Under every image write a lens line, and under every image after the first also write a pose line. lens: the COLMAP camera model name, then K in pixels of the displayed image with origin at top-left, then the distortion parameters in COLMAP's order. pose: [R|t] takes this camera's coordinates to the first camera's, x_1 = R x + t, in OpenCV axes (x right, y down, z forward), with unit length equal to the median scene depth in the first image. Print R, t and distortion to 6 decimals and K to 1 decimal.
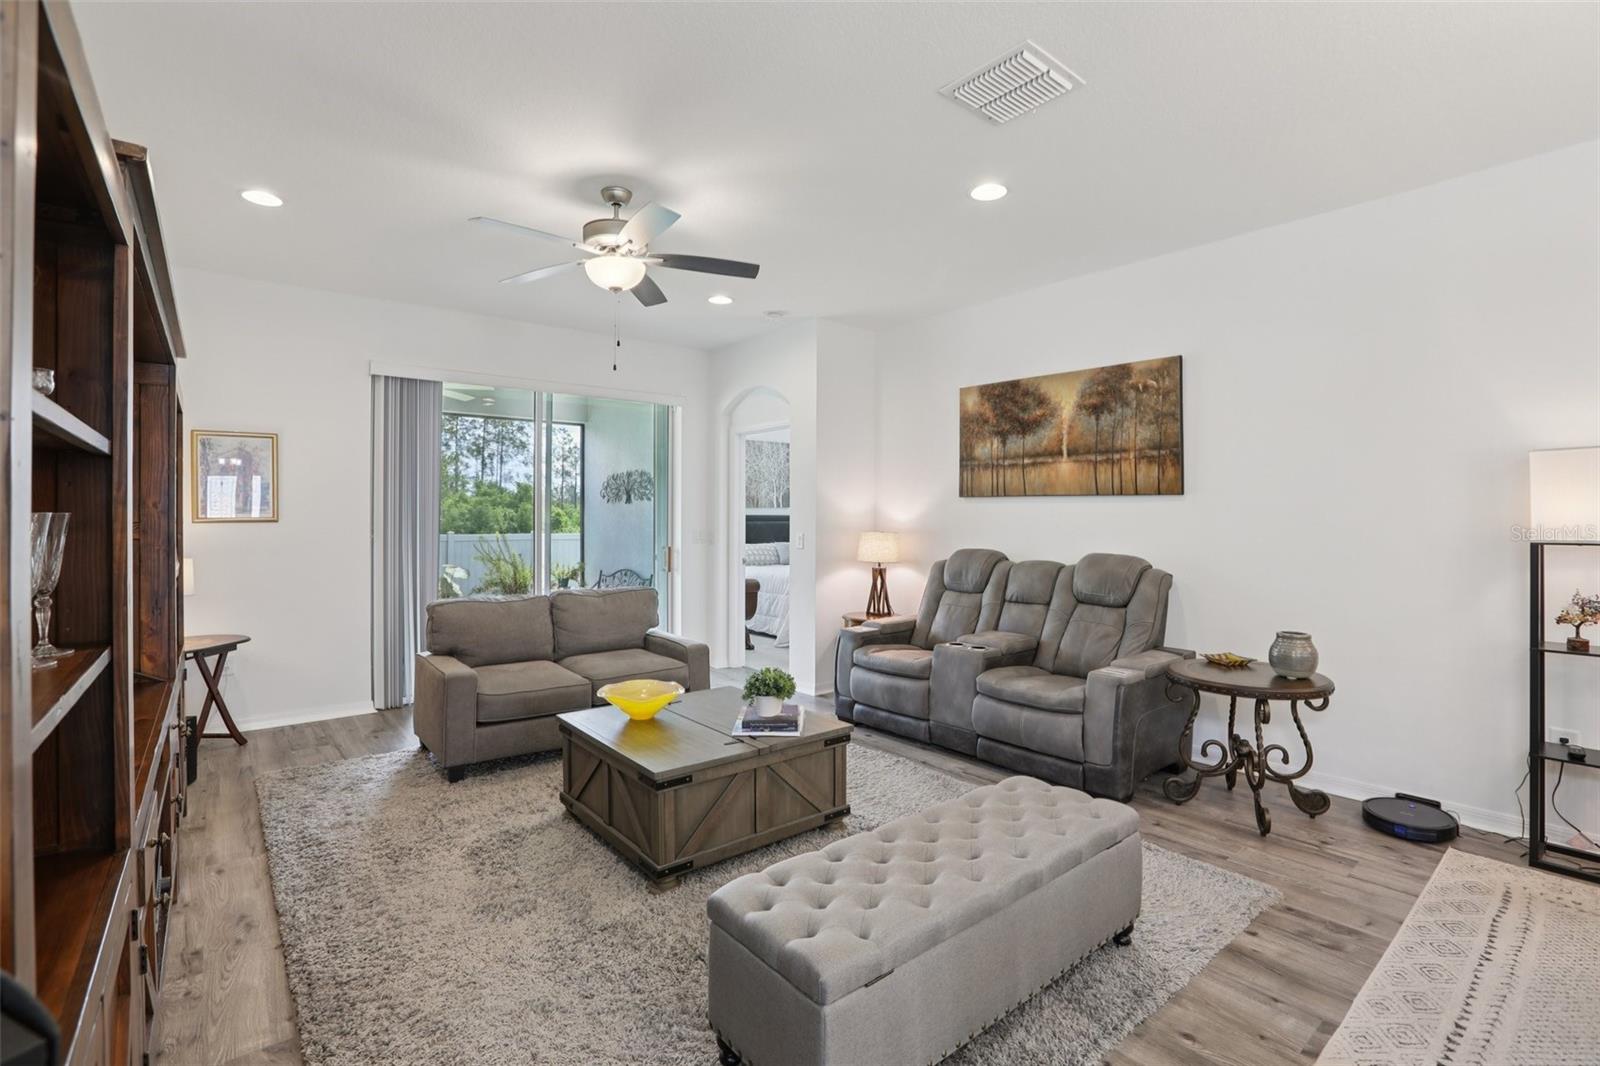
lens RADIAL K [[724.5, 0, 797.7], [0, 724.5, 514.4], [0, 0, 1]] dist [-0.031097, 0.000685]
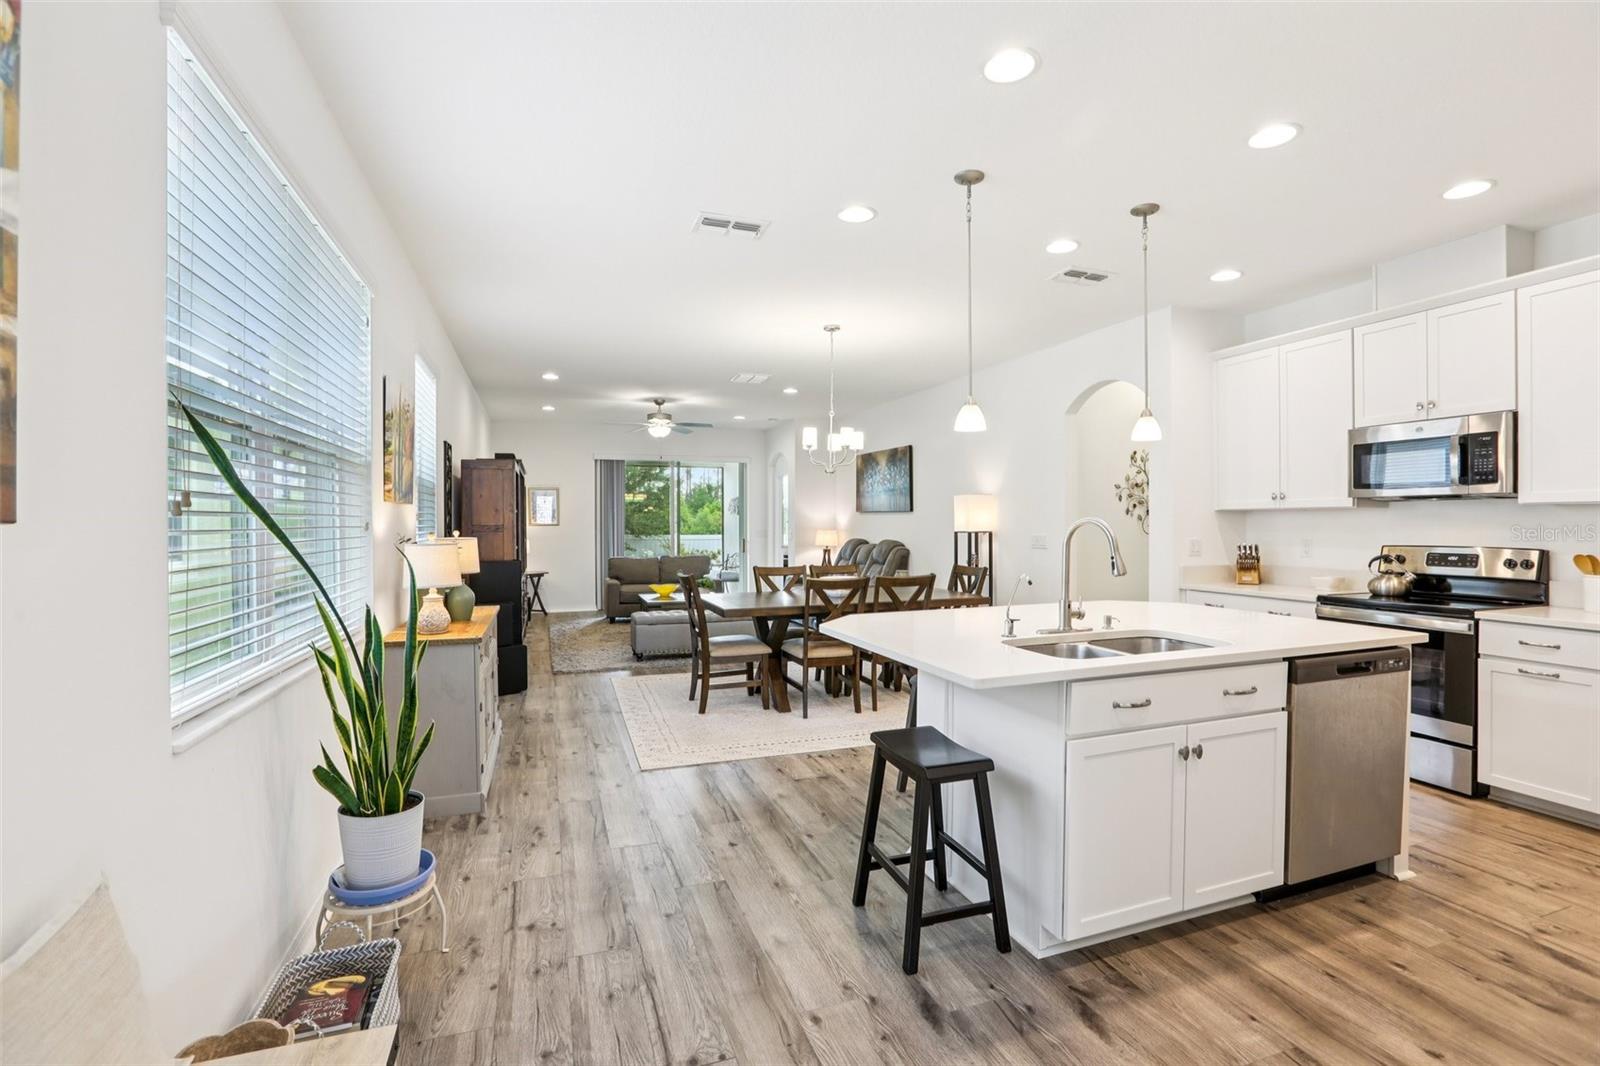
lens RADIAL K [[726.0, 0, 802.7], [0, 726.0, 528.9], [0, 0, 1]] dist [-0.063481, 0.024256]
pose [[0.941370, -0.000576, -0.337375, 0.877641], [0.004654, 0.999926, 0.011280, -0.001321], [0.337343, -0.012189, 0.941303, -1.025481]]
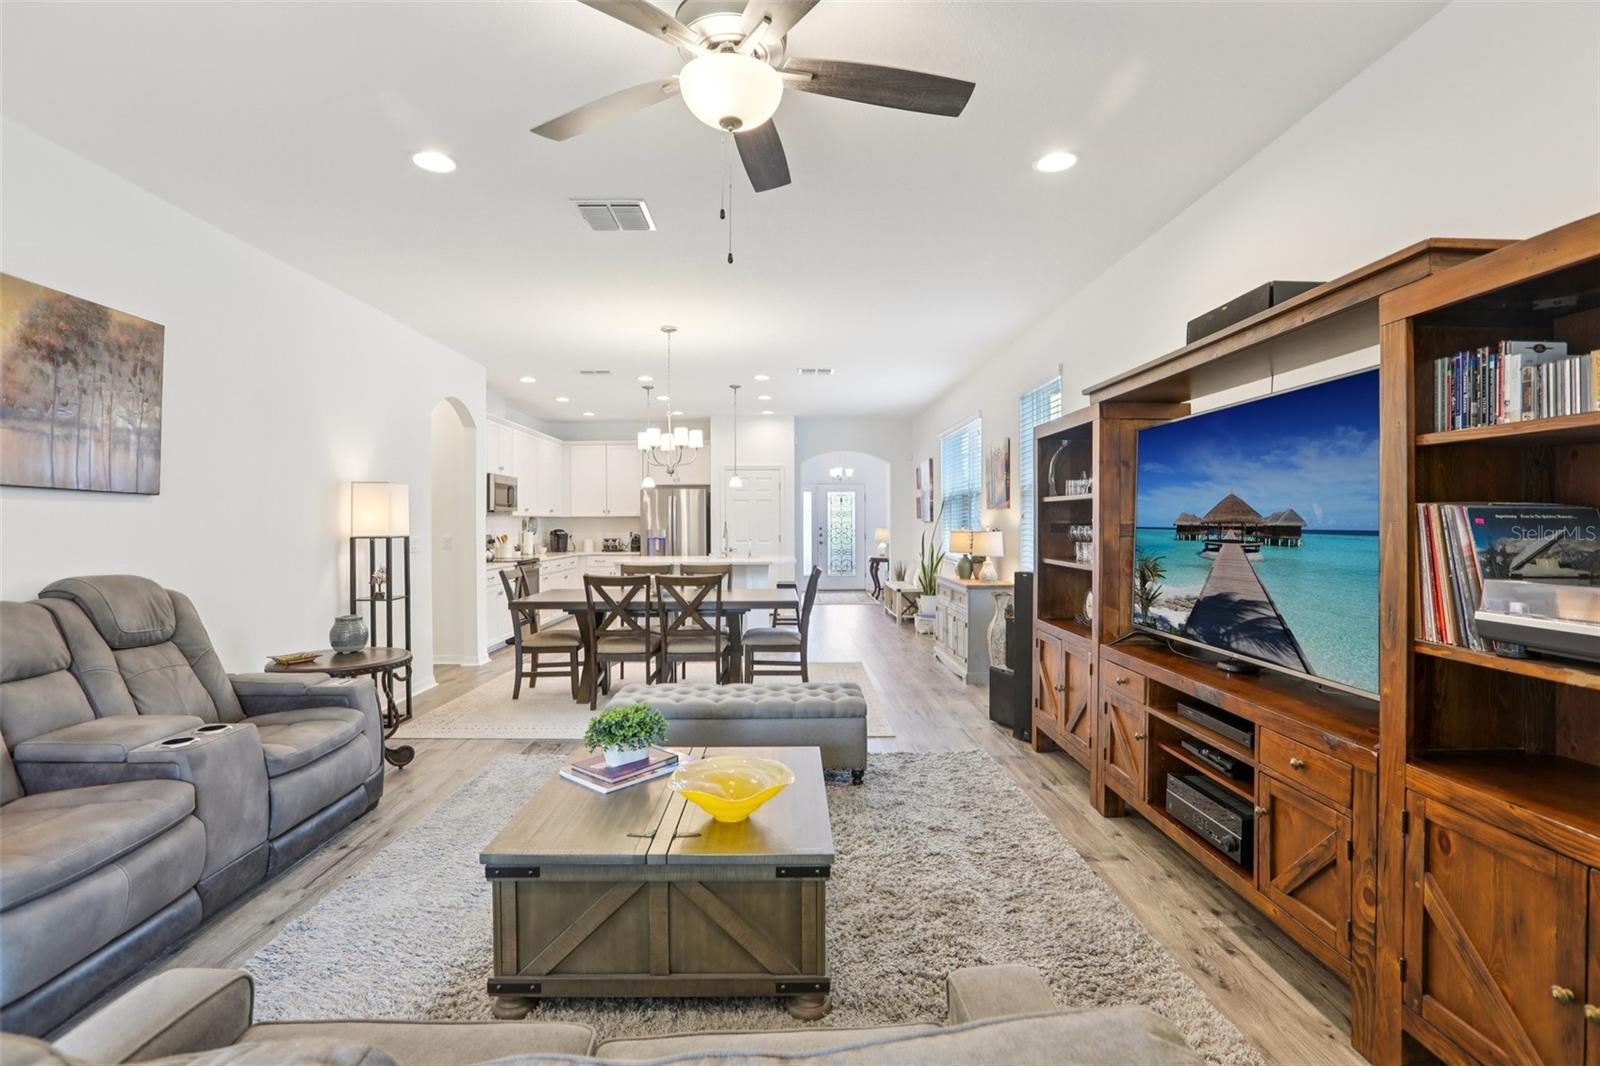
lens RADIAL K [[733.3, 0, 801.4], [0, 733.3, 524.7], [0, 0, 1]] dist [-0.046352, 0.015938]
pose [[-0.786657, -0.000908, 0.617389, -0.500976], [-0.000385, 0.999999, 0.000979, 0.005052], [-0.617390, 0.000533, -0.786657, 1.088112]]
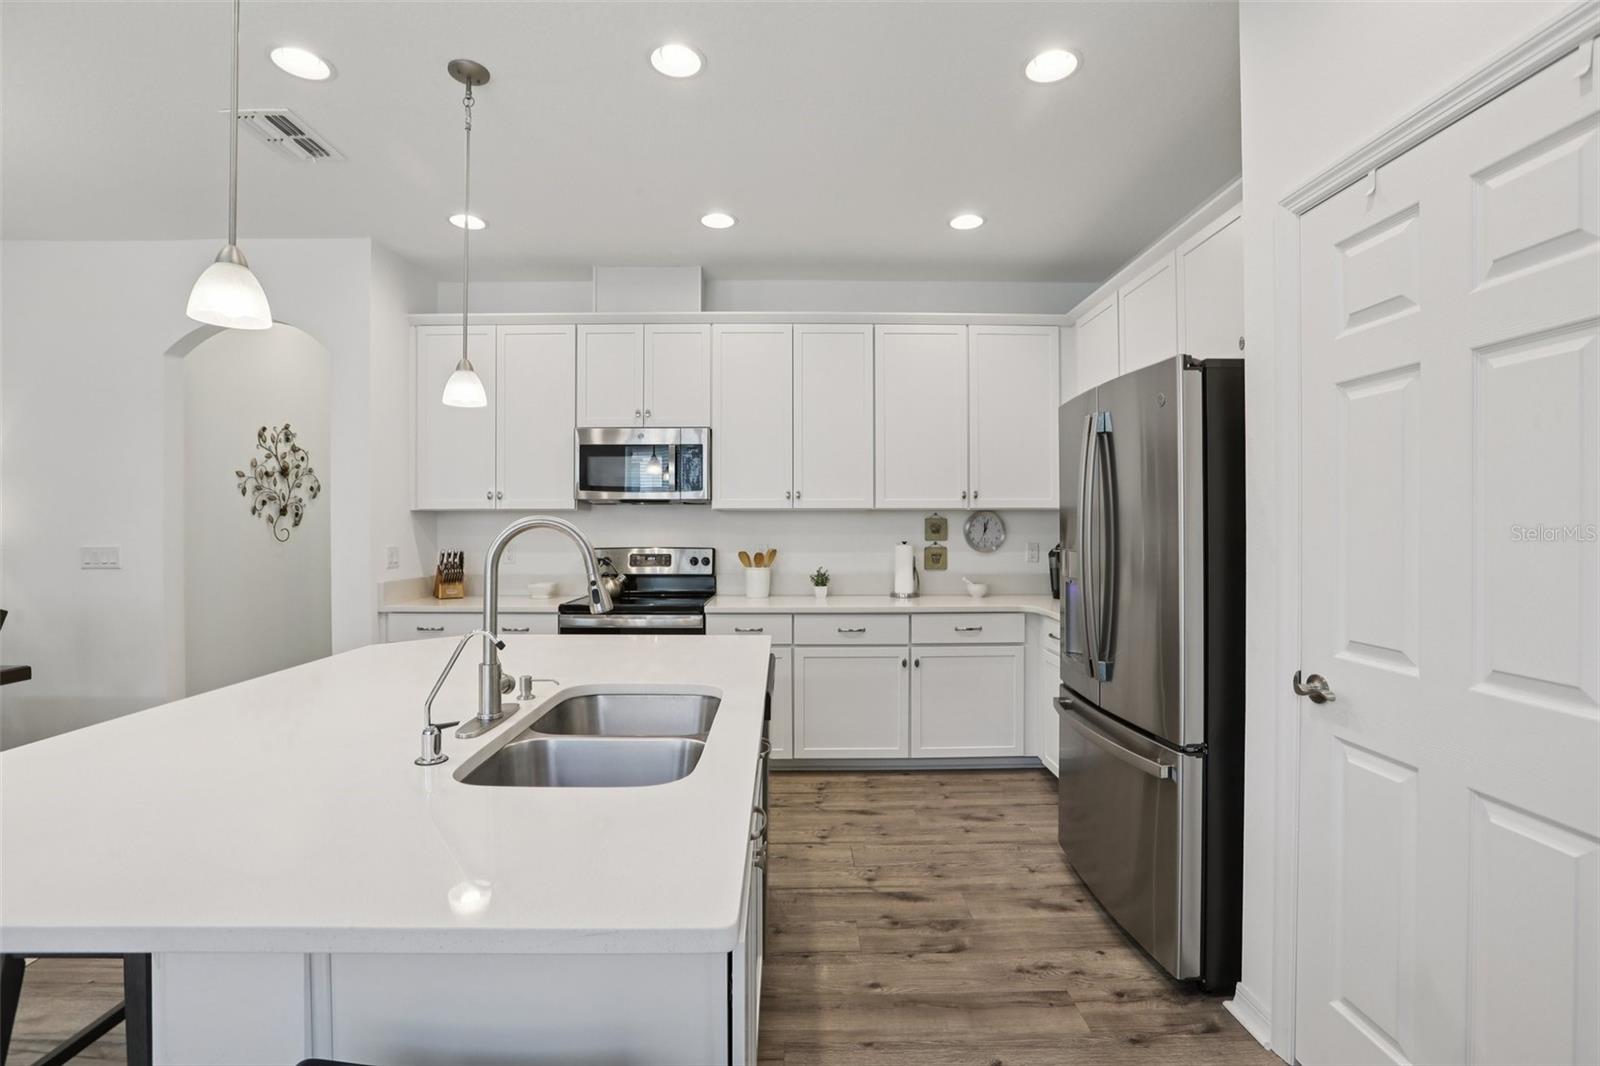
lens RADIAL K [[726.0, 0, 802.7], [0, 726.0, 528.9], [0, 0, 1]] dist [-0.063481, 0.024256]
pose [[0.624821, -0.006759, 0.780739, 0.706688], [-0.000902, 0.999956, 0.009378, -0.000242], [-0.780768, -0.006564, 0.624787, -0.691765]]
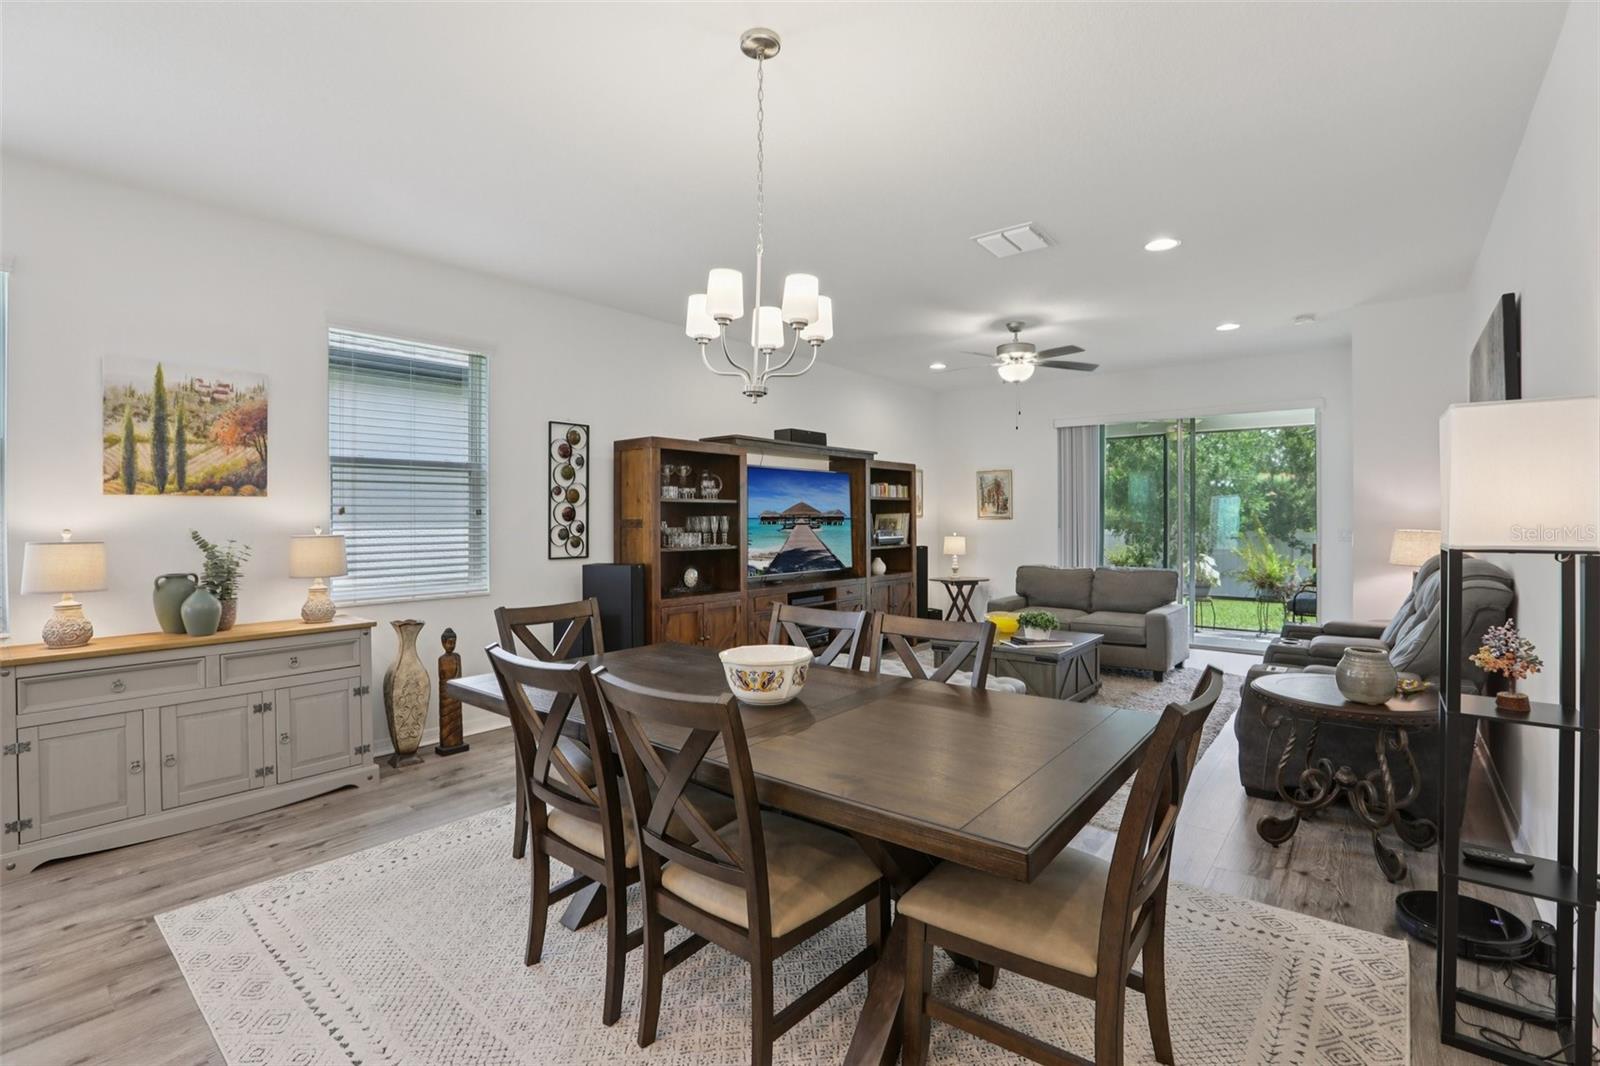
lens RADIAL K [[725.3, 0, 801.1], [0, 725.3, 523.4], [0, 0, 1]] dist [-0.045853, 0.014383]
pose [[0.189512, 0.005558, -0.981863, 1.011570], [0.007524, 0.999946, 0.007113, 0.003671], [0.981850, -0.008735, 0.189460, 0.133924]]
